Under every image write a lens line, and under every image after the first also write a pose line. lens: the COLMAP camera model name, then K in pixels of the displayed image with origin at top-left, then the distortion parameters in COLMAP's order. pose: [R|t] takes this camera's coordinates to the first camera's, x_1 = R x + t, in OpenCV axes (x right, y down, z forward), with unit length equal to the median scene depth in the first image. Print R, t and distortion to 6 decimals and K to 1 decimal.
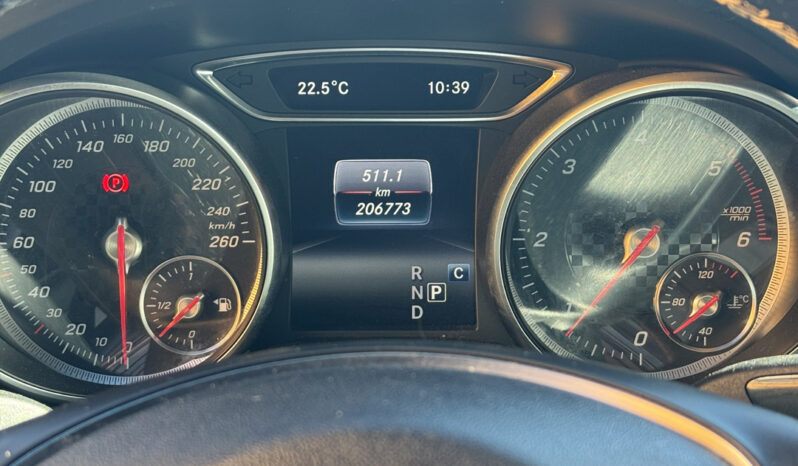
lens RADIAL K [[1466.2, 0, 392.9], [0, 1466.2, 232.2], [0, 0, 1]] dist [0.137987, 0.000000]
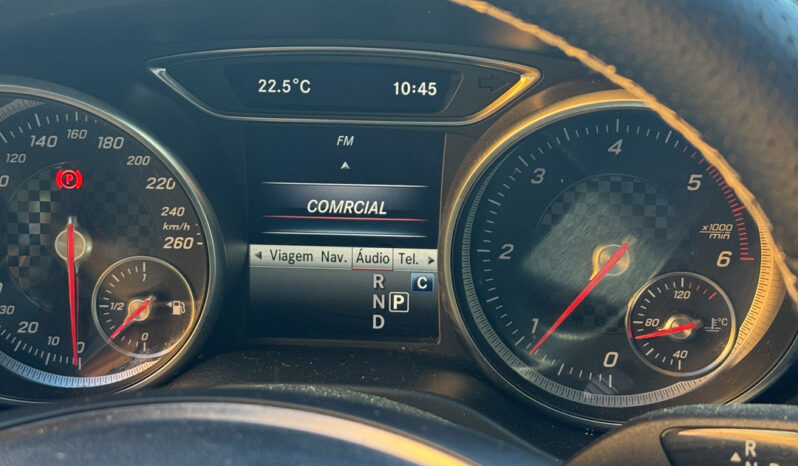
lens RADIAL K [[1466.2, 0, 403.4], [0, 1466.2, 233.2], [0, 0, 1]] dist [0.137987, 0.000000]
pose [[0.994442, 0.033005, -0.099983, 0.128895], [-0.028935, 0.998703, 0.041887, -0.044787], [0.101236, -0.038761, 0.994107, 0.051494]]
